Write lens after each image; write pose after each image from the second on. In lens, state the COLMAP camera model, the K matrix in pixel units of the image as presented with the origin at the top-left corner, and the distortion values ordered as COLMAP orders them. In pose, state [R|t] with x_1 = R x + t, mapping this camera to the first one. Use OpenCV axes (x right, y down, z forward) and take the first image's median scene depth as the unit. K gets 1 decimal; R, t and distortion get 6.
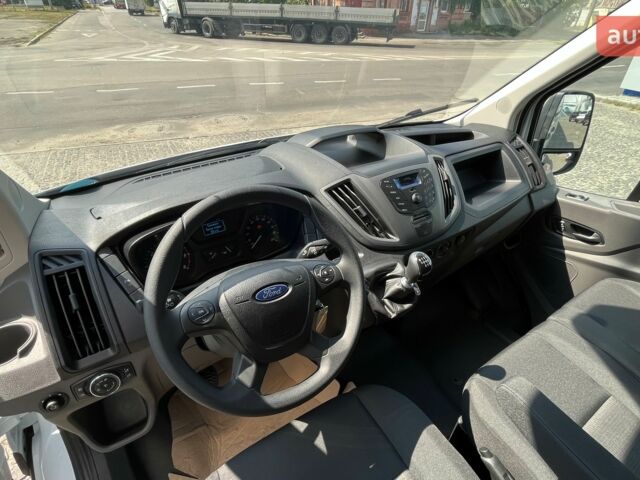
lens RADIAL K [[340.4, 0, 320.0], [0, 340.4, 240.0], [0, 0, 1]] dist [-0.021534, 0.016915]
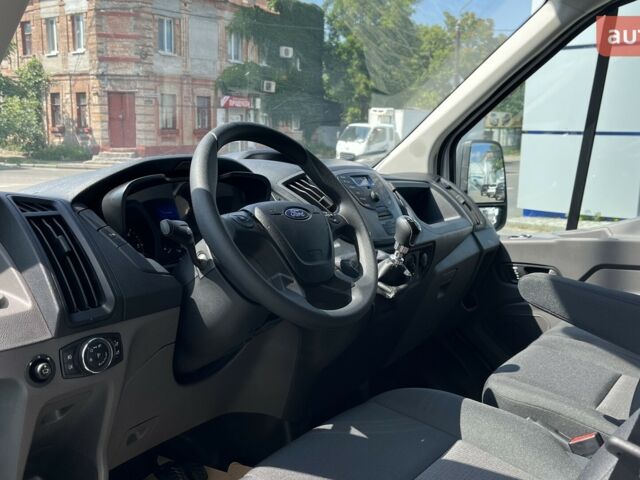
lens RADIAL K [[646.2, 0, 322.0], [0, 646.2, 243.2], [0, 0, 1]] dist [0.019271, -0.027414]
pose [[0.924926, -0.053752, 0.376328, -0.552086], [0.204395, 0.905000, -0.373092, 0.665775], [-0.320523, 0.422002, 0.848045, -0.394015]]
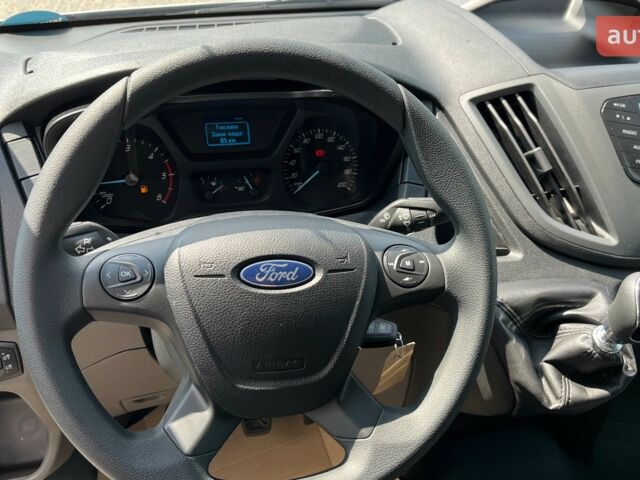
lens RADIAL K [[646.2, 0, 322.0], [0, 646.2, 243.2], [0, 0, 1]] dist [0.019271, -0.027414]
pose [[0.941487, 0.223583, -0.252217, 0.094012], [-0.215295, 0.974682, 0.060366, 0.033467], [0.259328, -0.002532, 0.965786, 0.113723]]
